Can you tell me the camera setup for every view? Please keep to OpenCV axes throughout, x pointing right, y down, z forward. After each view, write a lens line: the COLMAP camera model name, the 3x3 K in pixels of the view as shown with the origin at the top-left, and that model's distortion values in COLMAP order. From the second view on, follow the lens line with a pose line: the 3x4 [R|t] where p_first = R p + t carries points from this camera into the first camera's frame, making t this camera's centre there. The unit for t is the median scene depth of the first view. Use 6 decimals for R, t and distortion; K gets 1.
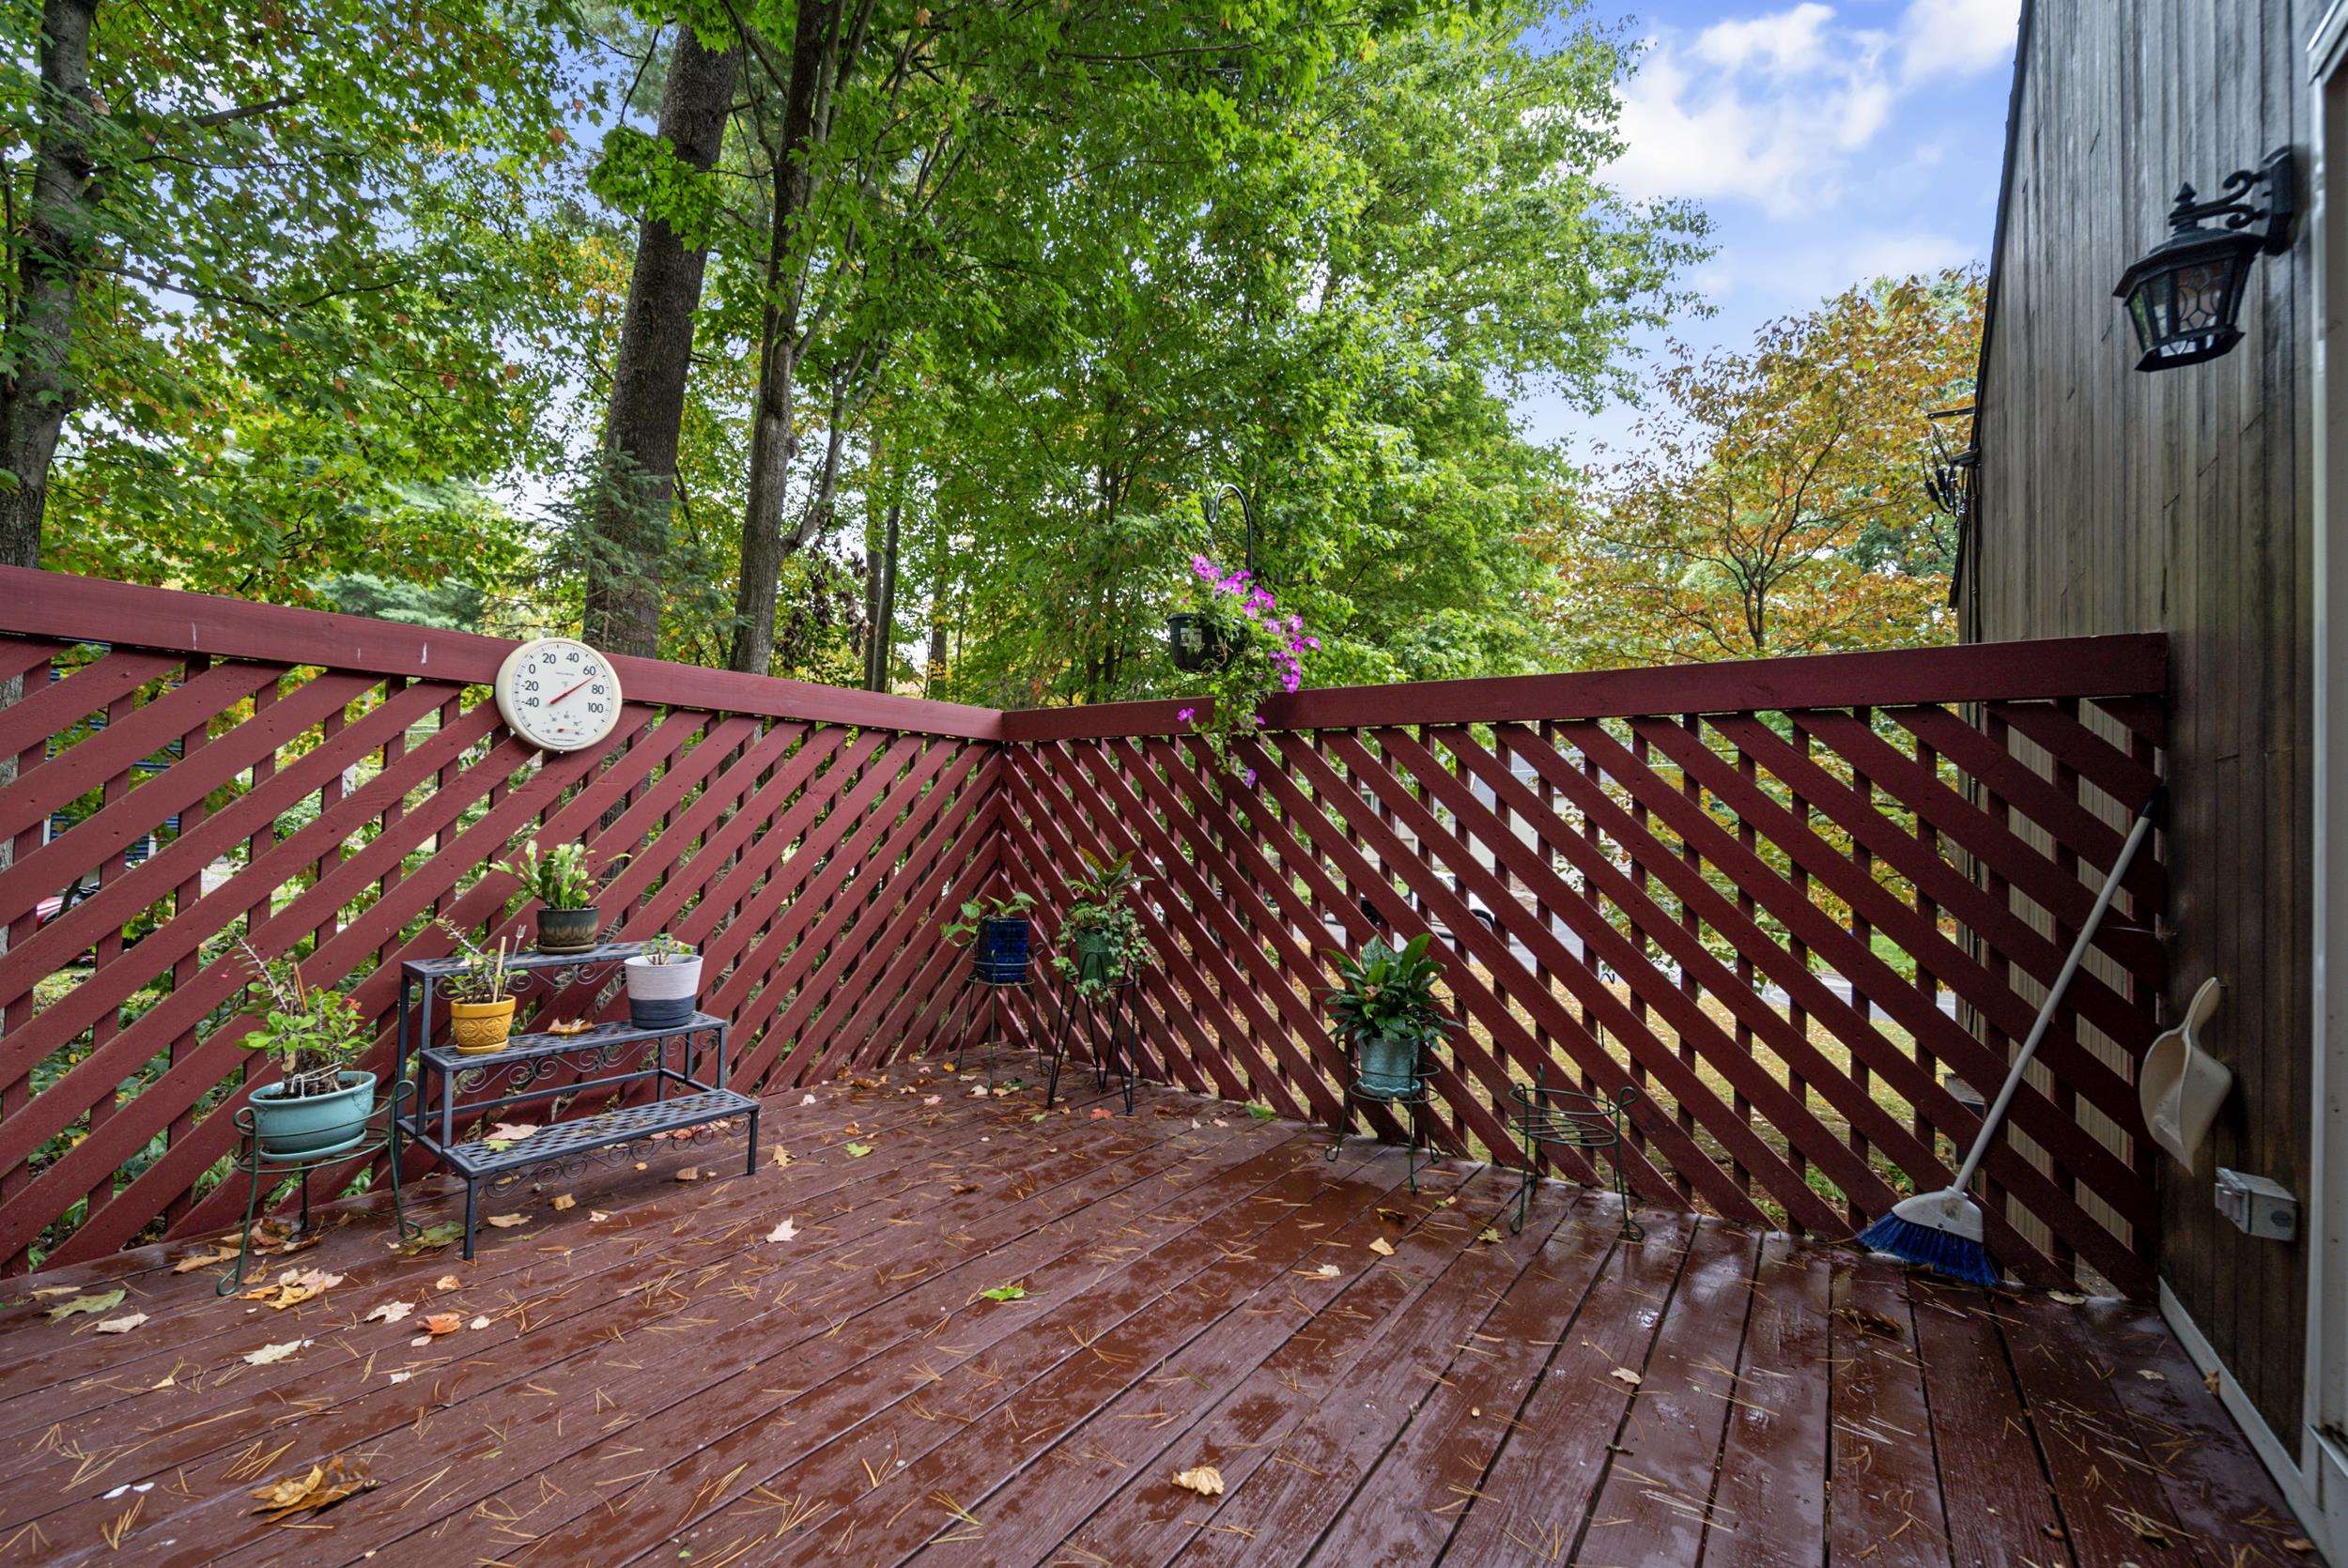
lens RADIAL K [[829.8, 0, 1185.4], [0, 829.8, 801.1], [0, 0, 1]] dist [0.001413, -0.002456]
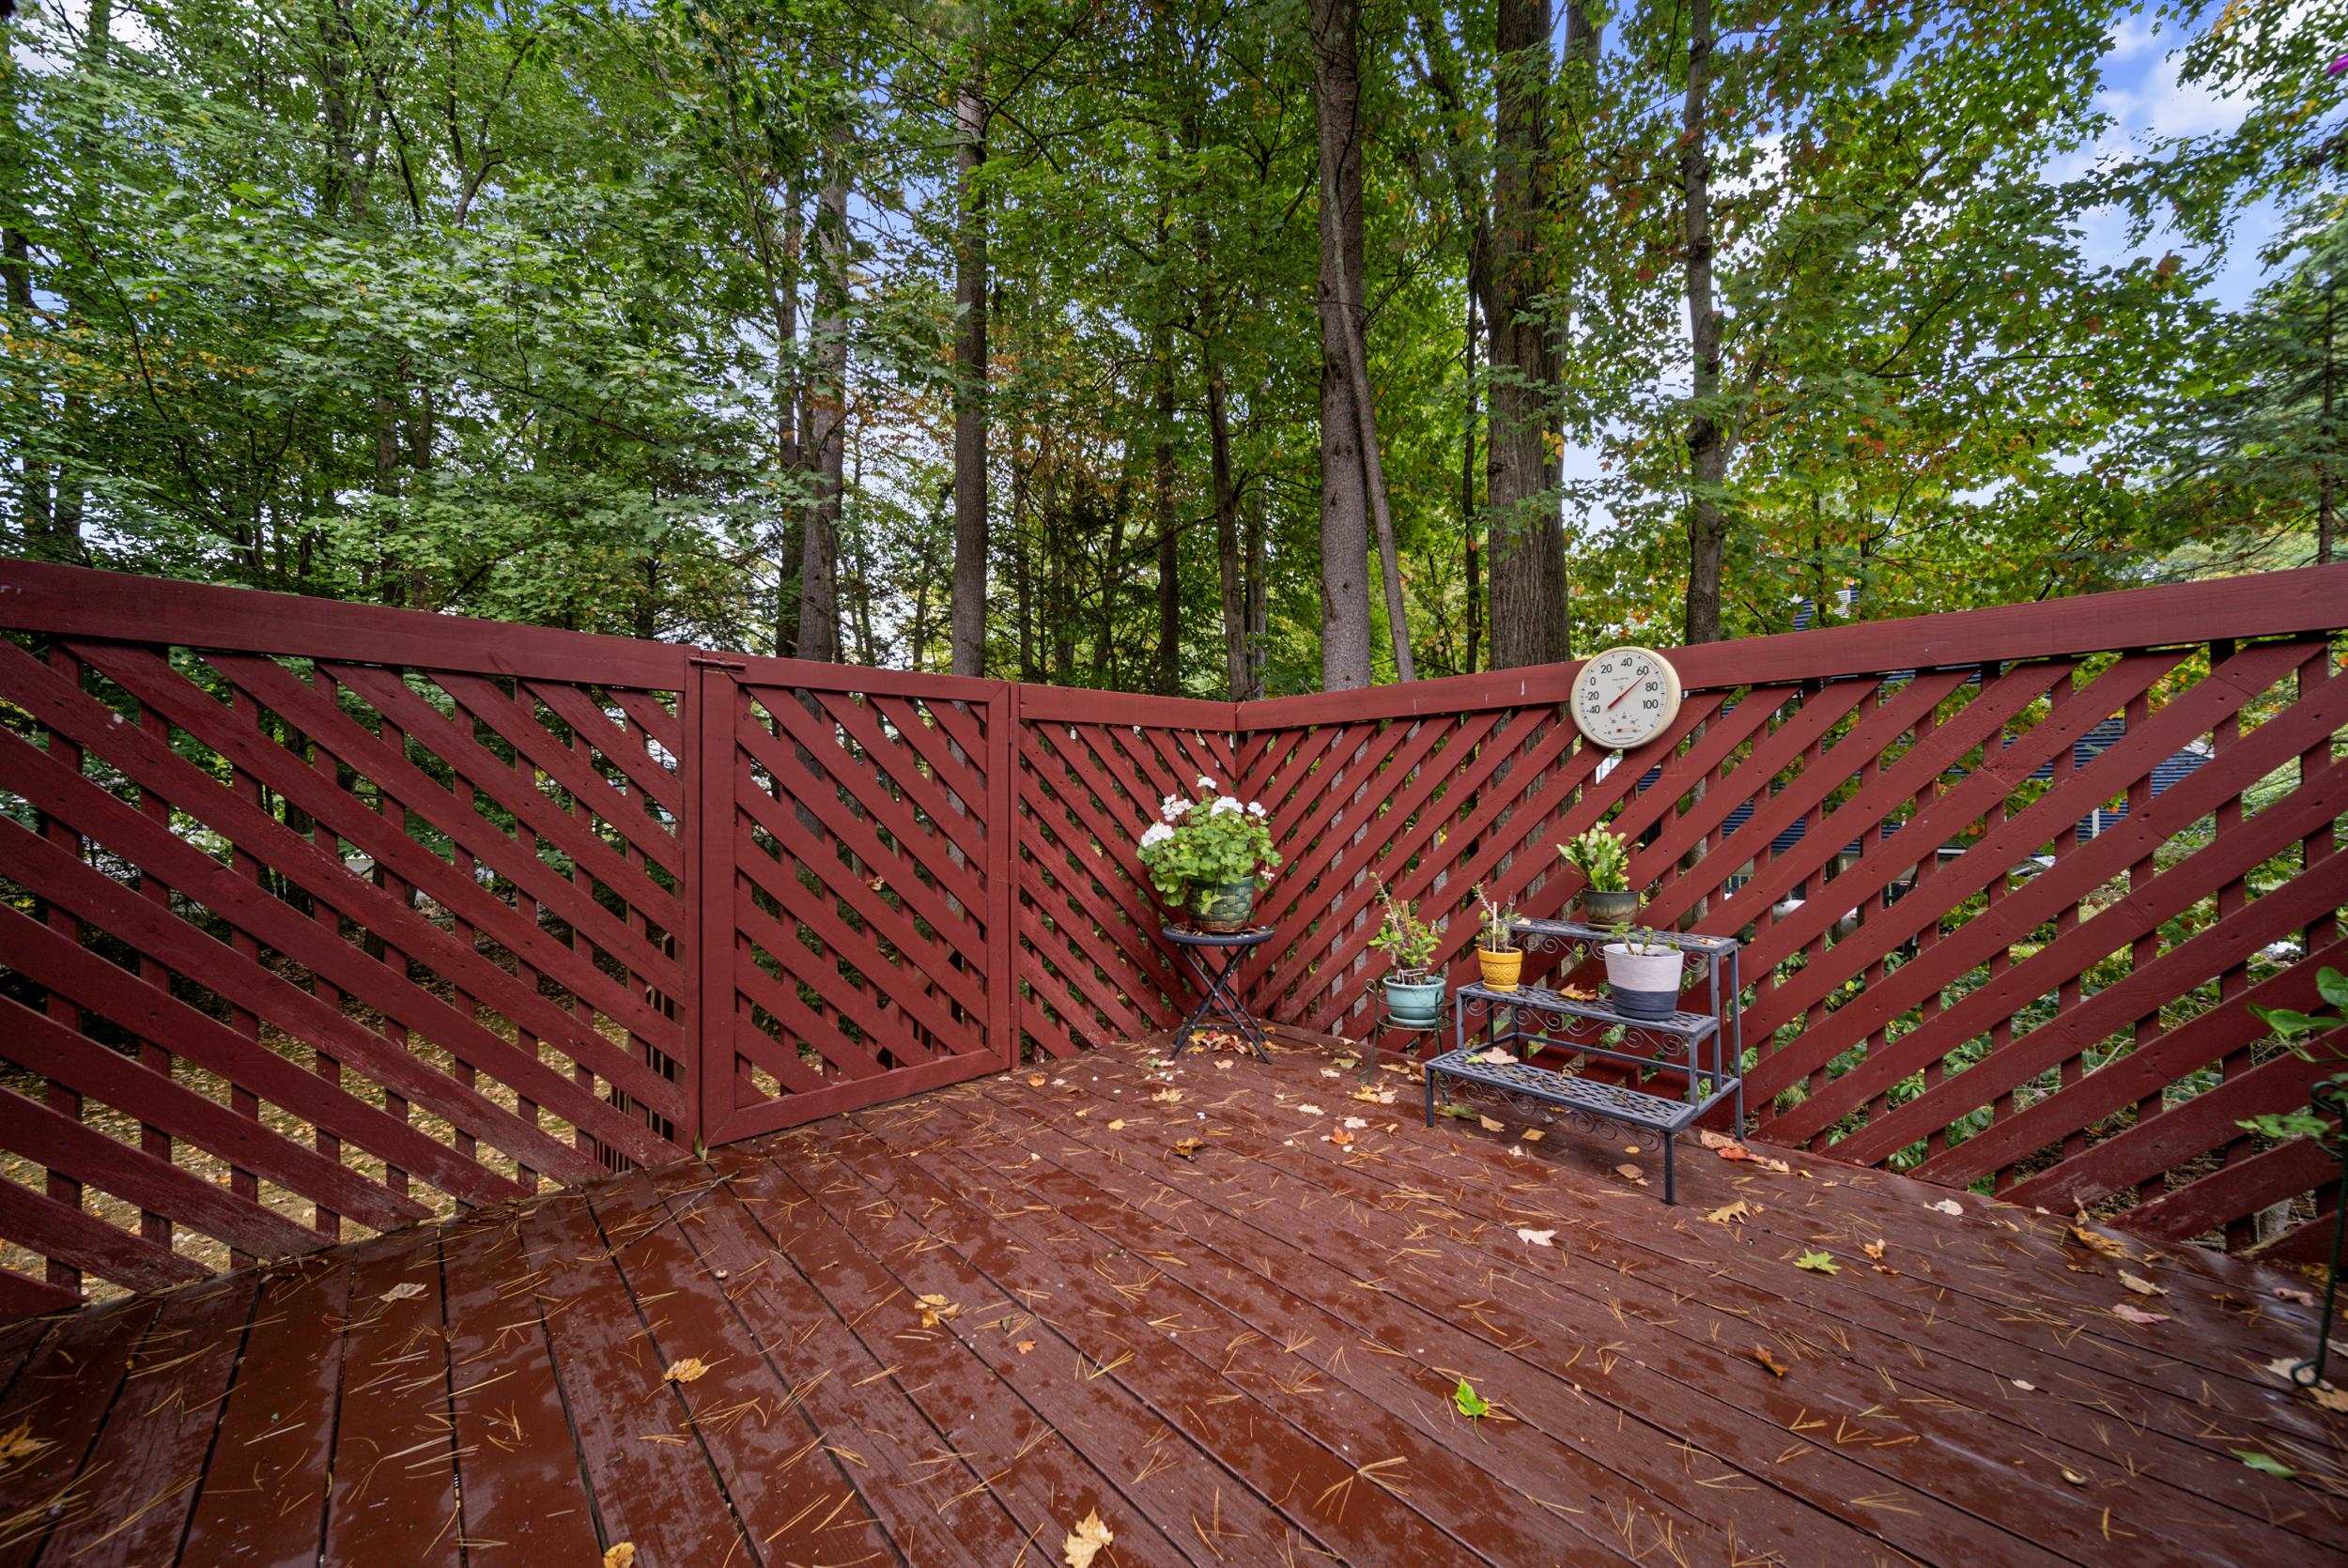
lens RADIAL K [[829.8, 0, 1185.4], [0, 829.8, 801.1], [0, 0, 1]] dist [0.001413, -0.002456]
pose [[-0.155811, -0.021716, -0.987548, 0.527264], [0.029311, 0.999216, -0.026597, 0.026181], [0.987352, -0.033090, -0.155052, 0.736348]]
